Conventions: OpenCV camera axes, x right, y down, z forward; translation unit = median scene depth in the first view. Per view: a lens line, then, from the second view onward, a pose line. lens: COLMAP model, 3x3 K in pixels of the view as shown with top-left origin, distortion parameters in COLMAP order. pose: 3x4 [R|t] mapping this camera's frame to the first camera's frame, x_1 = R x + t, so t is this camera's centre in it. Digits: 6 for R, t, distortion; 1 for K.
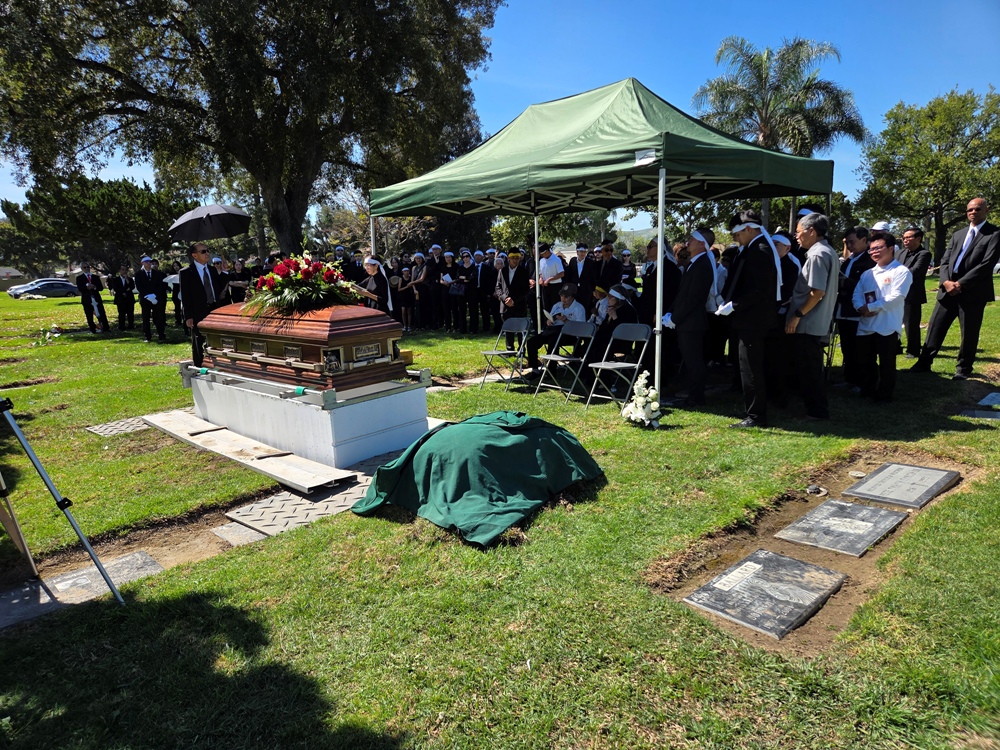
lens RADIAL K [[665.8, 0, 496.6], [0, 665.8, 373.7], [0, 0, 1]] dist [0.075993, -0.068907]
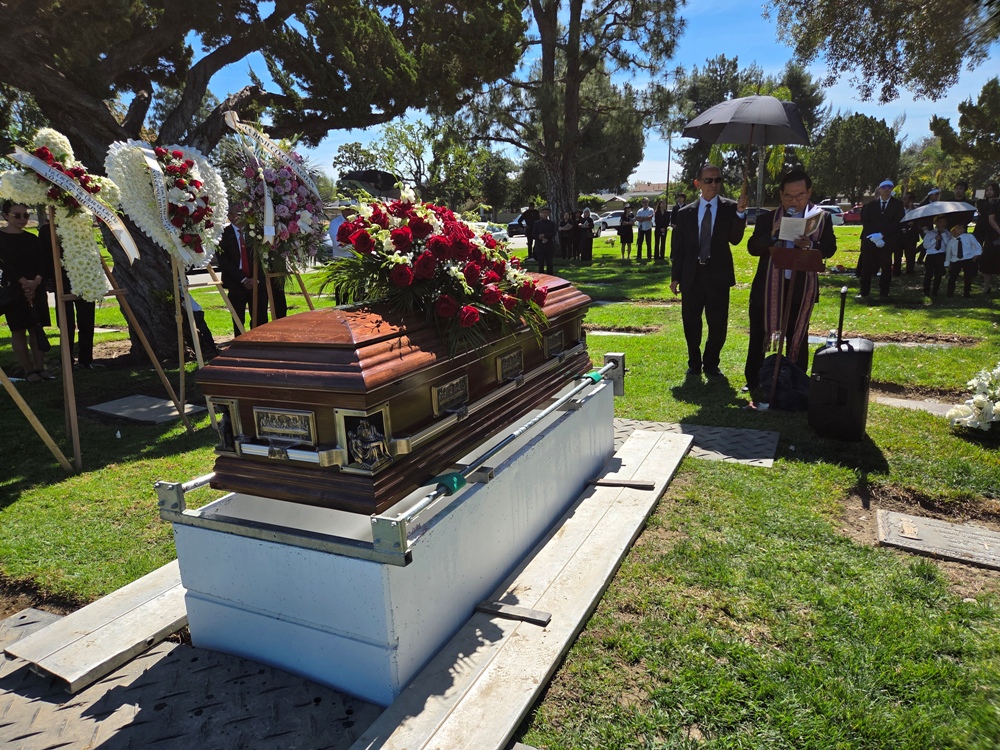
lens RADIAL K [[663.2, 0, 485.0], [0, 663.2, 381.7], [0, 0, 1]] dist [0.074325, -0.065876]
pose [[0.282595, 0.249368, -0.926259, 0.204705], [-0.133950, 0.966416, 0.219312, -0.152596], [0.949841, 0.062096, 0.306507, 0.884595]]
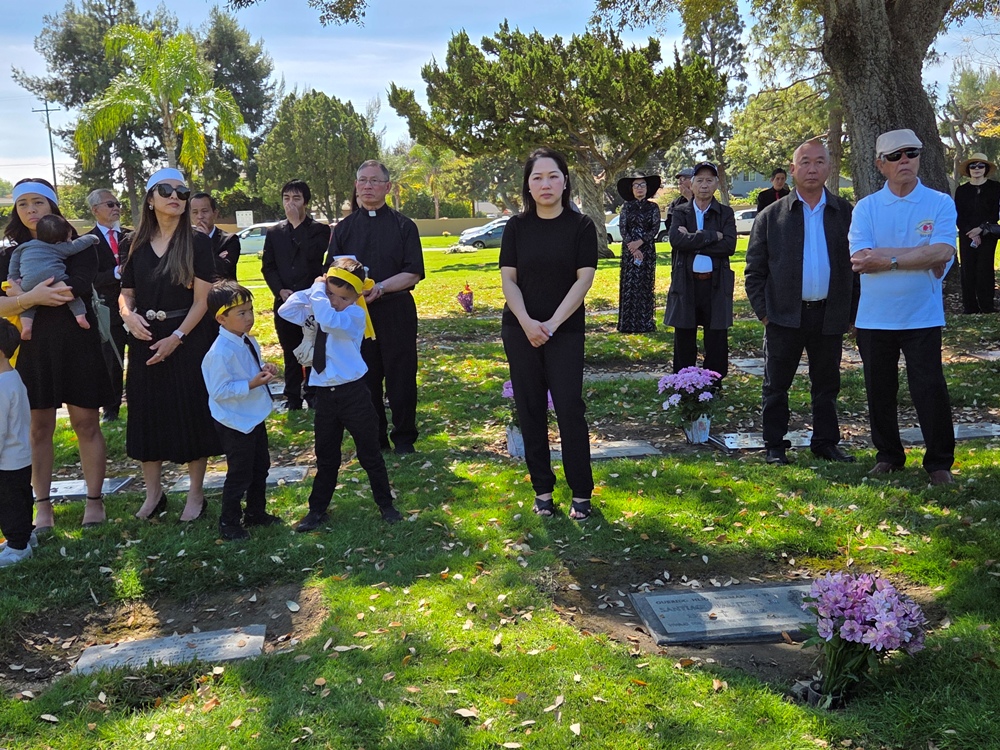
lens RADIAL K [[994.5, 0, 494.2], [0, 994.5, 387.3], [0, 0, 1]] dist [0.091372, -0.098330]
pose [[0.788582, 0.100995, -0.606579, -0.573132], [-0.080314, 0.994887, 0.061236, -0.307088], [0.609662, 0.000427, 0.792662, 1.973163]]
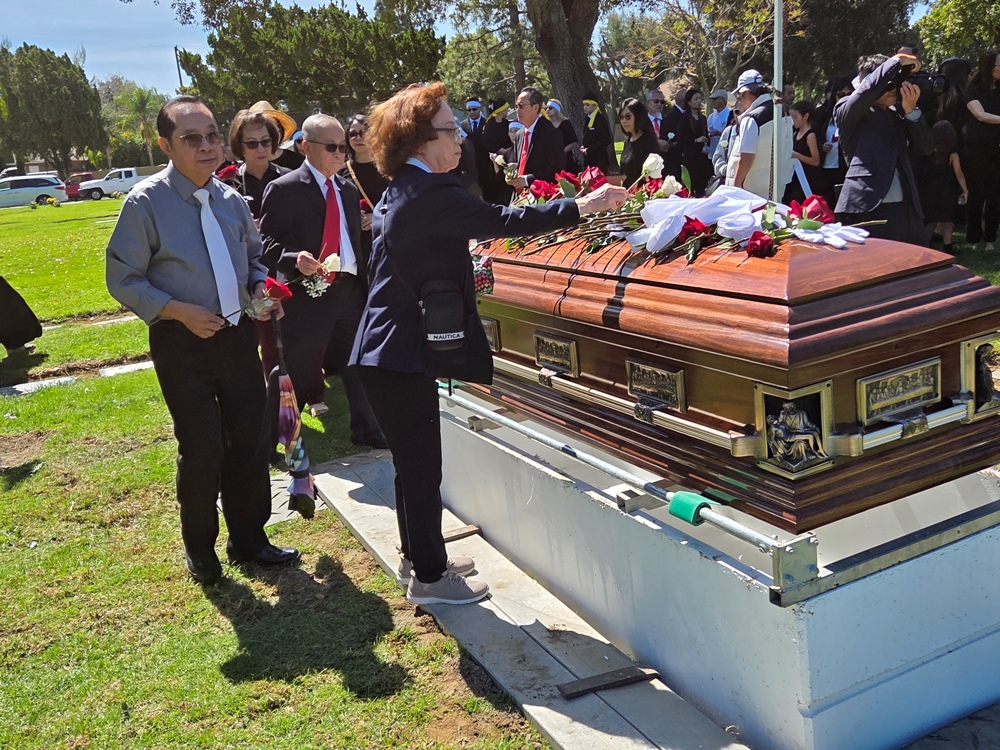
lens RADIAL K [[1016.2, 0, 488.4], [0, 1016.2, 374.0], [0, 0, 1]] dist [0.091087, -0.107379]
pose [[0.933714, 0.022582, -0.357307, -0.180708], [0.011007, 0.995726, 0.091694, -0.076907], [0.357851, -0.089549, 0.929475, 0.443486]]
